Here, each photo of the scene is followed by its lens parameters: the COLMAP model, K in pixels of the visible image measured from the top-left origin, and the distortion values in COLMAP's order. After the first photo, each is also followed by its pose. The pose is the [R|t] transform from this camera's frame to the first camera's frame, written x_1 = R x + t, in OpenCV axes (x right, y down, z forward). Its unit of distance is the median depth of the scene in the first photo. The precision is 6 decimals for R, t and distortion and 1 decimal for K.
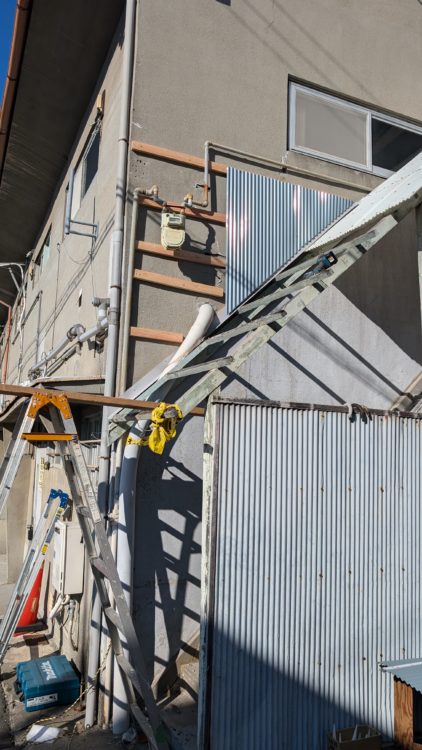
lens RADIAL K [[538.7, 0, 202.1], [0, 538.7, 375.8], [0, 0, 1]] dist [-0.001647, -0.002362]
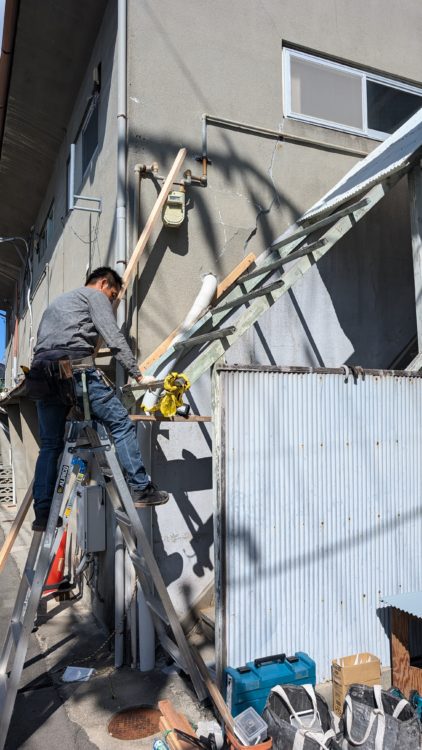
lens RADIAL K [[538.4, 0, 213.6], [0, 538.4, 378.5], [0, 0, 1]] dist [0.002779, -0.003088]
pose [[0.999170, -0.040740, 0.000112, 0.007285], [0.040632, 0.996714, 0.070070, -0.006617], [-0.002966, -0.070007, 0.997542, -0.054916]]
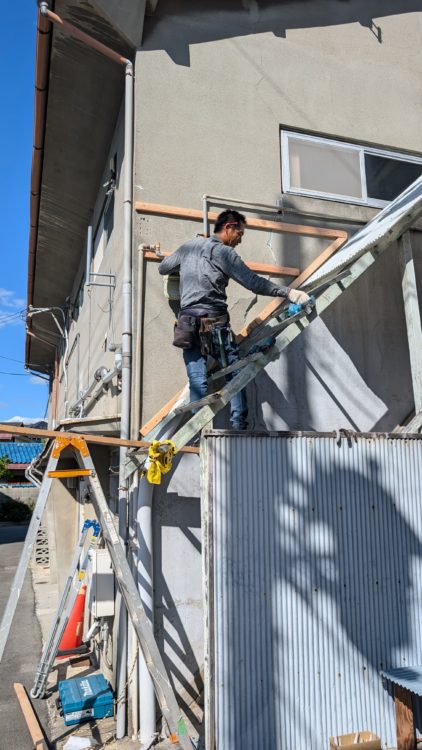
lens RADIAL K [[537.9, 0, 209.1], [0, 537.9, 378.0], [0, 0, 1]] dist [-0.000503, -0.004335]
pose [[0.994227, -0.064367, -0.085841, 0.094634], [0.060944, 0.997260, -0.041922, -0.016735], [0.088304, 0.036448, 0.995426, -0.082524]]
